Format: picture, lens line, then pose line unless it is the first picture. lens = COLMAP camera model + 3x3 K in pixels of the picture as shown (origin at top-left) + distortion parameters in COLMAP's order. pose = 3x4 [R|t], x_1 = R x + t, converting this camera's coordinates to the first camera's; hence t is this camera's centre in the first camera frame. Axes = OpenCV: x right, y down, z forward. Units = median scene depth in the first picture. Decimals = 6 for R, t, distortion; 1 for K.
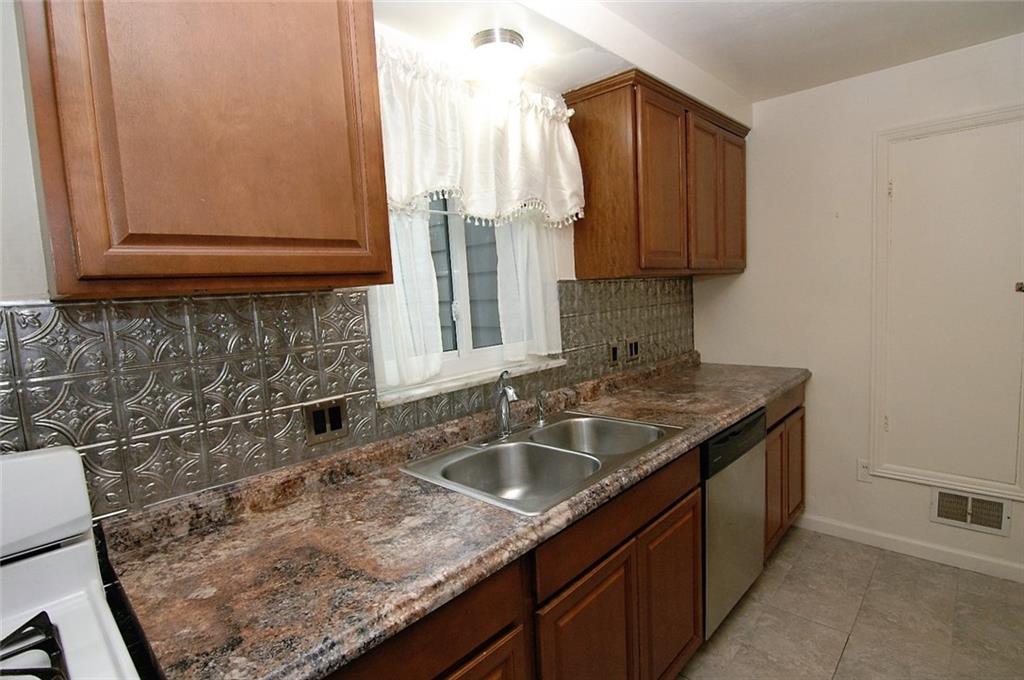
lens RADIAL K [[495.1, 0, 506.6], [0, 495.1, 339.2], [0, 0, 1]] dist [-0.001144, -0.012362]
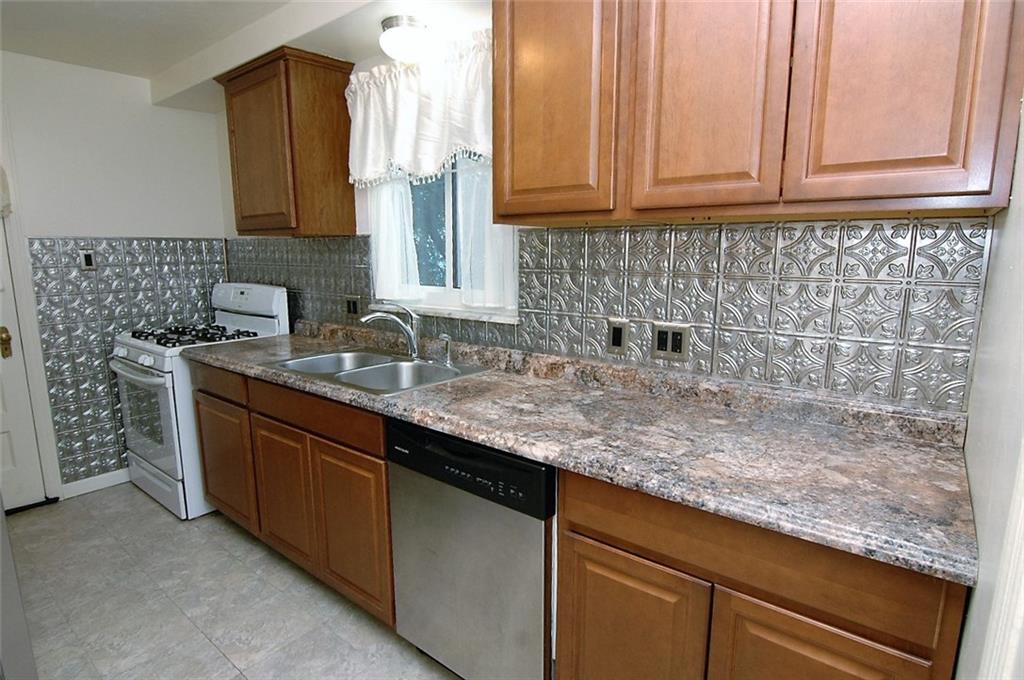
lens RADIAL K [[515.2, 0, 489.8], [0, 515.2, 340.7], [0, 0, 1]] dist [0.002150, -0.017115]
pose [[0.091005, 0.222726, -0.970624, 0.742293], [-0.095605, 0.972121, 0.214105, -0.060386], [0.991251, 0.073312, 0.109761, 0.496288]]
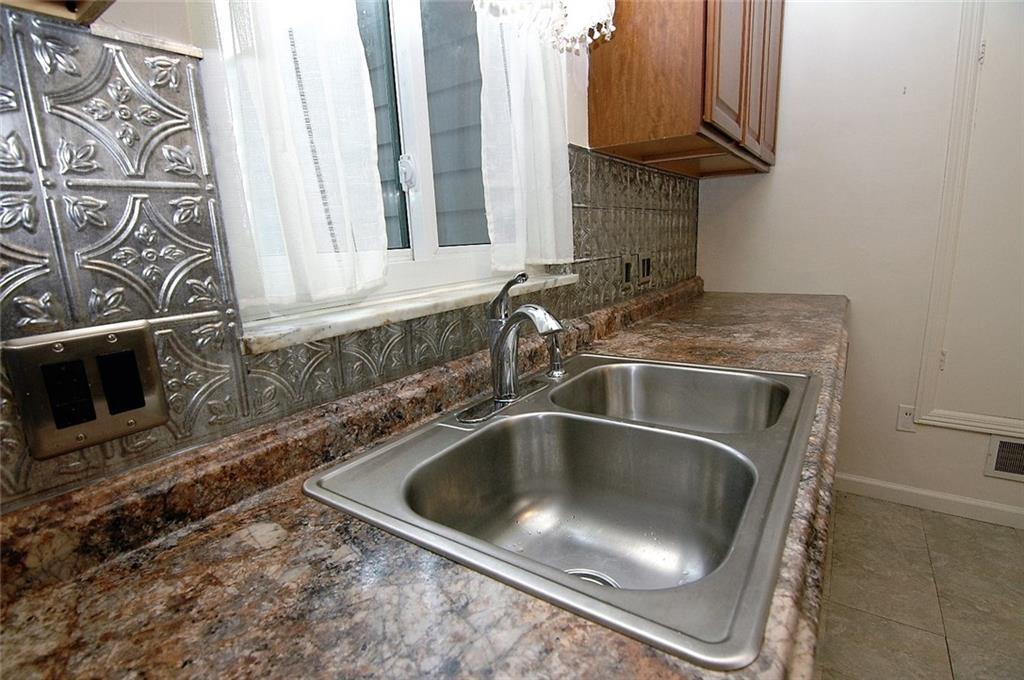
lens RADIAL K [[495.1, 0, 506.6], [0, 495.1, 339.2], [0, 0, 1]] dist [-0.001144, -0.012362]
pose [[0.987058, -0.020099, 0.159099, -0.093972], [0.003403, 0.994517, 0.104523, 0.073796], [-0.160327, -0.102629, 0.981714, 0.487132]]
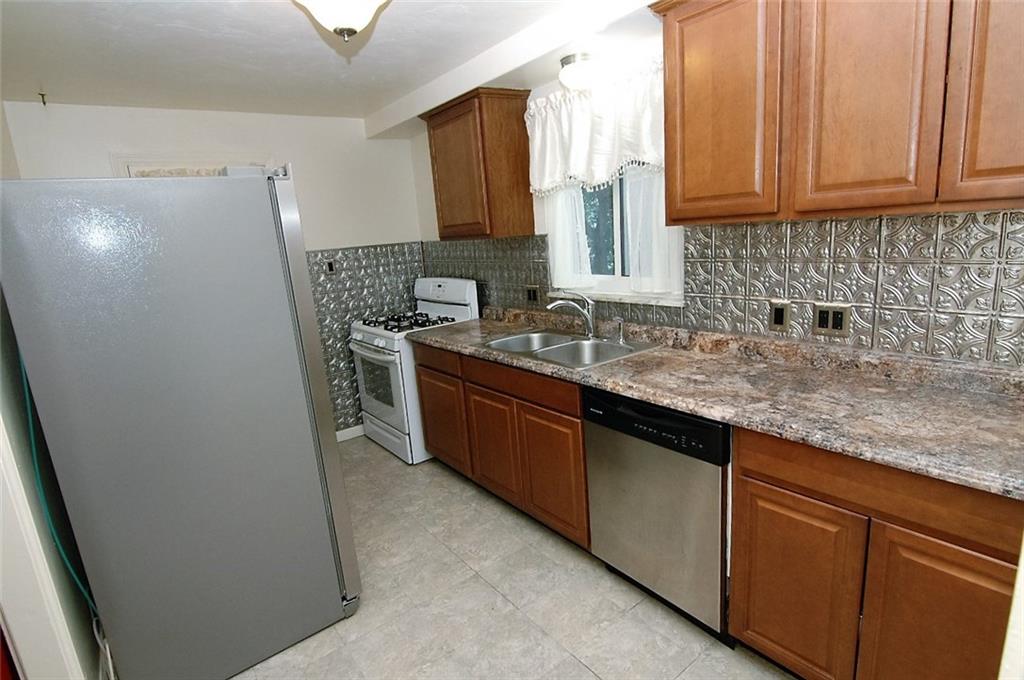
lens RADIAL K [[495.1, 0, 506.6], [0, 495.1, 339.2], [0, 0, 1]] dist [-0.001144, -0.012362]
pose [[-0.135299, 0.273876, -0.952201, 0.943427], [-0.009311, 0.960644, 0.277627, -0.131442], [0.990761, 0.046428, -0.127424, 0.387917]]
